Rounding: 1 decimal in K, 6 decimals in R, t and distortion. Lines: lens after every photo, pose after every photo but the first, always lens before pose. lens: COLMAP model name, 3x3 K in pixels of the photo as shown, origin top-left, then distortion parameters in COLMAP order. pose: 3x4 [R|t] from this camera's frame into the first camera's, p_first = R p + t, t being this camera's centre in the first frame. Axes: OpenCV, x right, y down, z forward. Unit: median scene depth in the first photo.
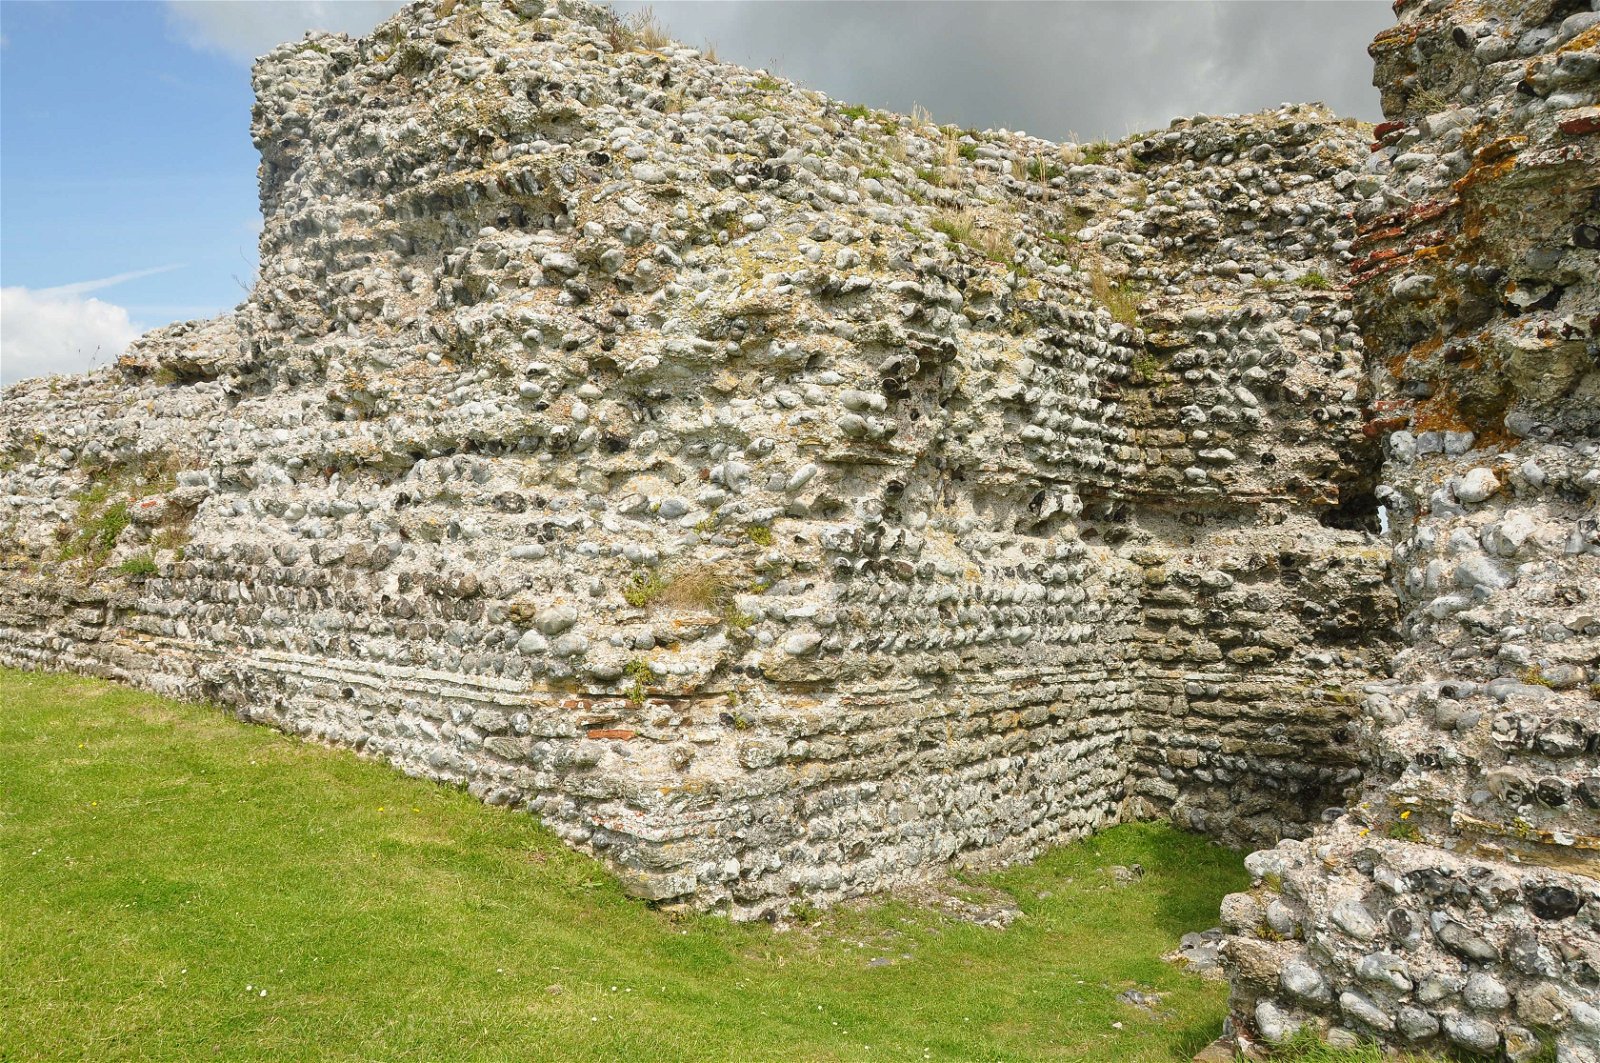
lens RADIAL K [[1265.5, 0, 800.0], [0, 1265.5, 531.5], [0, 0, 1]] dist [-0.083373, 0.002545]
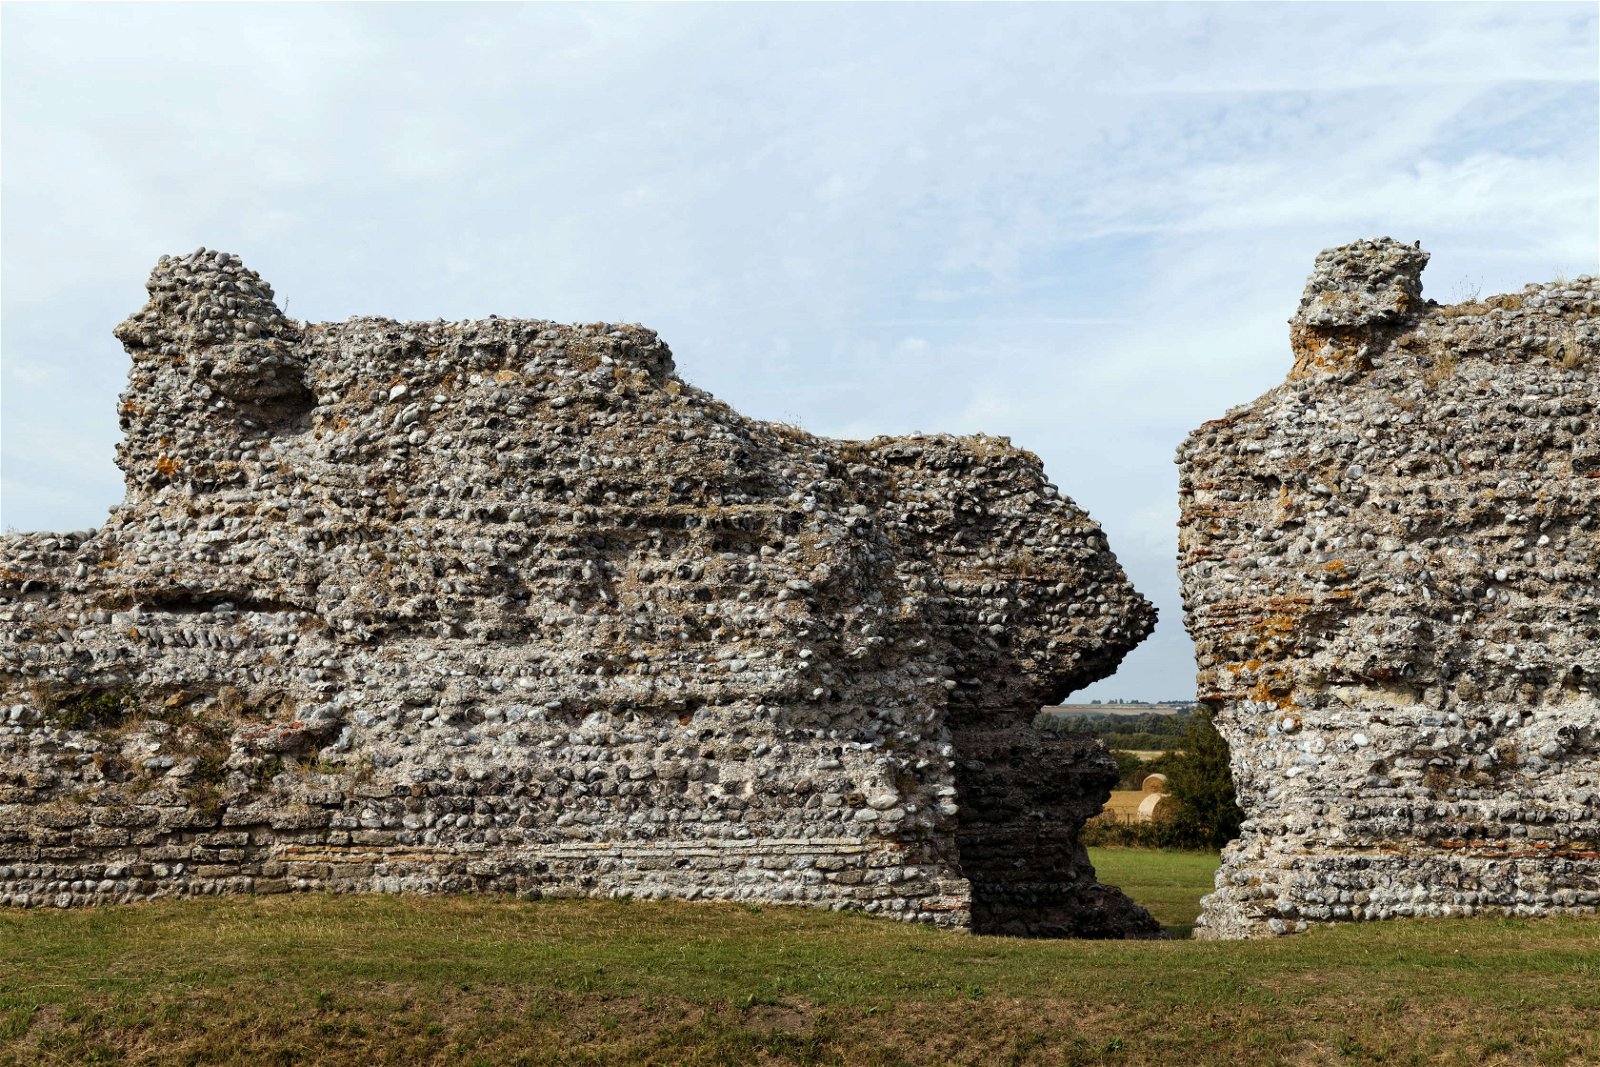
lens RADIAL K [[2623.6, 0, 800.0], [0, 2623.6, 533.5], [0, 0, 1]] dist [0.009137, 0.058315]
pose [[0.739611, 0.021830, 0.672680, -2.447566], [0.012000, 0.998887, -0.045611, -0.125009], [-0.672927, 0.041807, 0.738526, -1.490305]]
